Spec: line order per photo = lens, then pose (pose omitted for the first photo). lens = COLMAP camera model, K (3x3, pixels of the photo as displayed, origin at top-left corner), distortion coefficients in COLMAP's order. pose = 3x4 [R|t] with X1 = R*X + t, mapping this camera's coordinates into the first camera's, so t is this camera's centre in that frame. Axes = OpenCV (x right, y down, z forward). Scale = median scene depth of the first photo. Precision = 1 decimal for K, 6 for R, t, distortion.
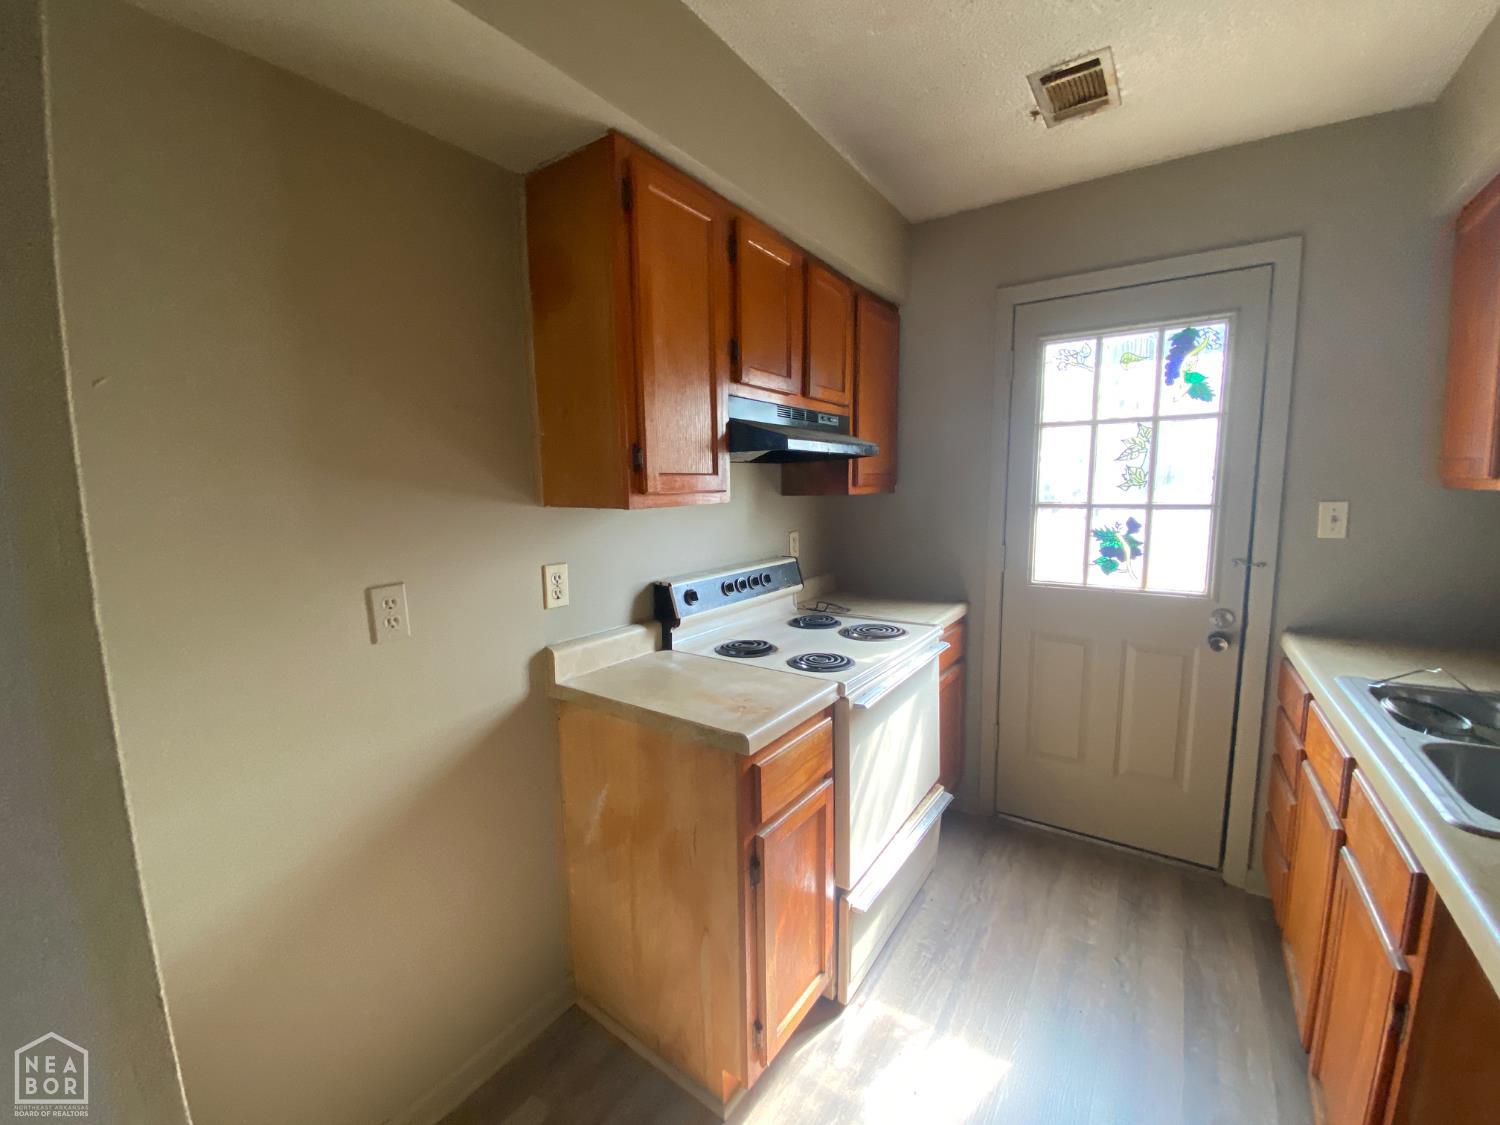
lens RADIAL K [[600.5, 0, 747.3], [0, 600.5, 564.3], [0, 0, 1]] dist [0.014830, -0.018476]
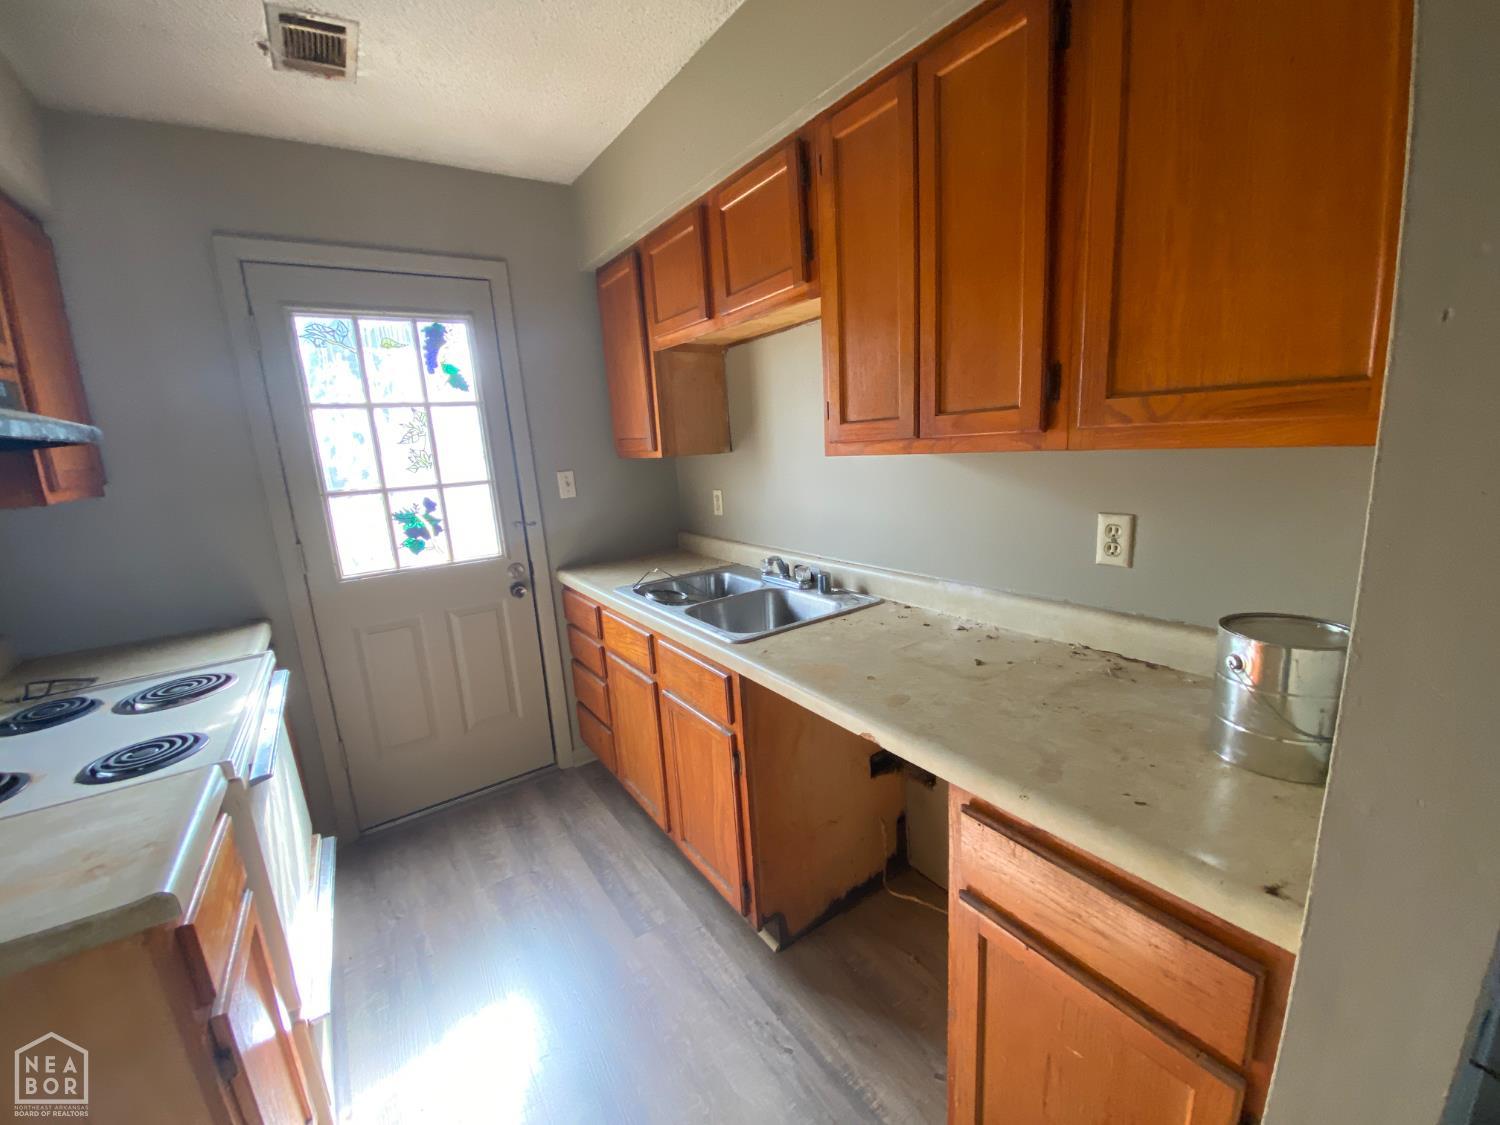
lens RADIAL K [[600.5, 0, 747.3], [0, 600.5, 564.3], [0, 0, 1]] dist [0.014830, -0.018476]
pose [[0.355572, -0.198826, 0.913256, -0.165737], [0.171895, 0.974355, 0.145202, -0.021096], [-0.918706, 0.105355, 0.380631, 0.092964]]
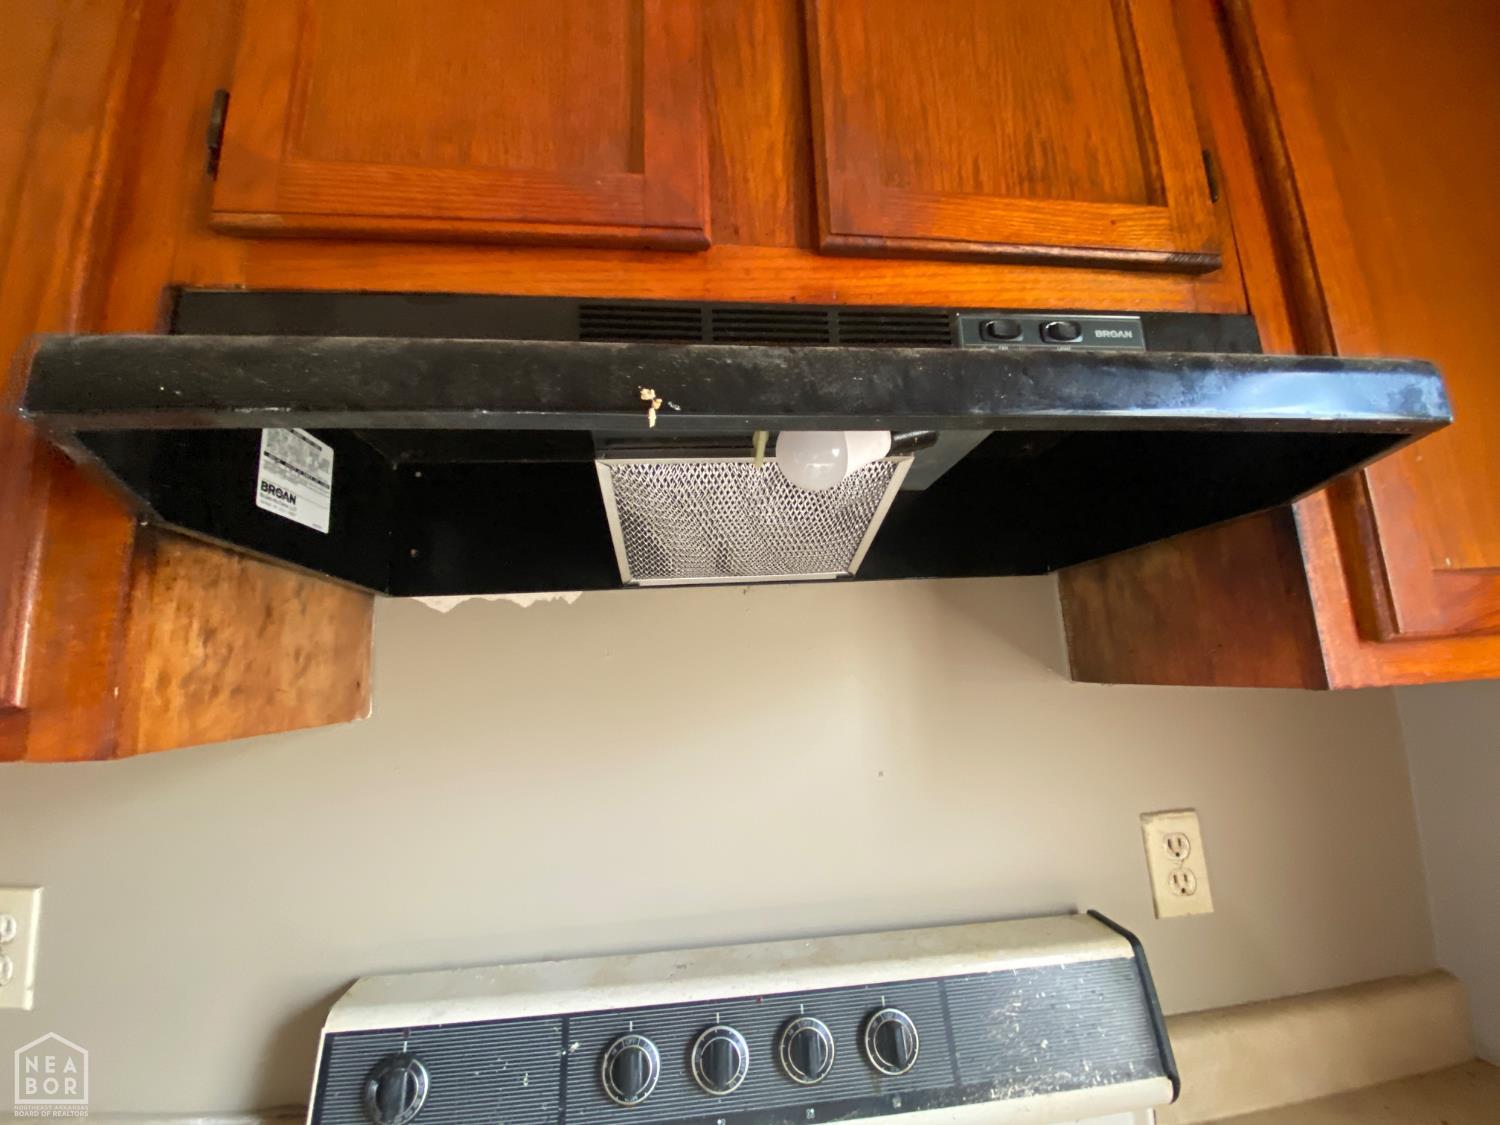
lens RADIAL K [[600.5, 0, 747.3], [0, 600.5, 564.3], [0, 0, 1]] dist [0.014830, -0.018476]
pose [[0.648062, -0.149595, -0.746751, 0.213794], [-0.066144, 0.965758, -0.250871, -0.100268], [0.758710, 0.211973, 0.615976, 0.797112]]
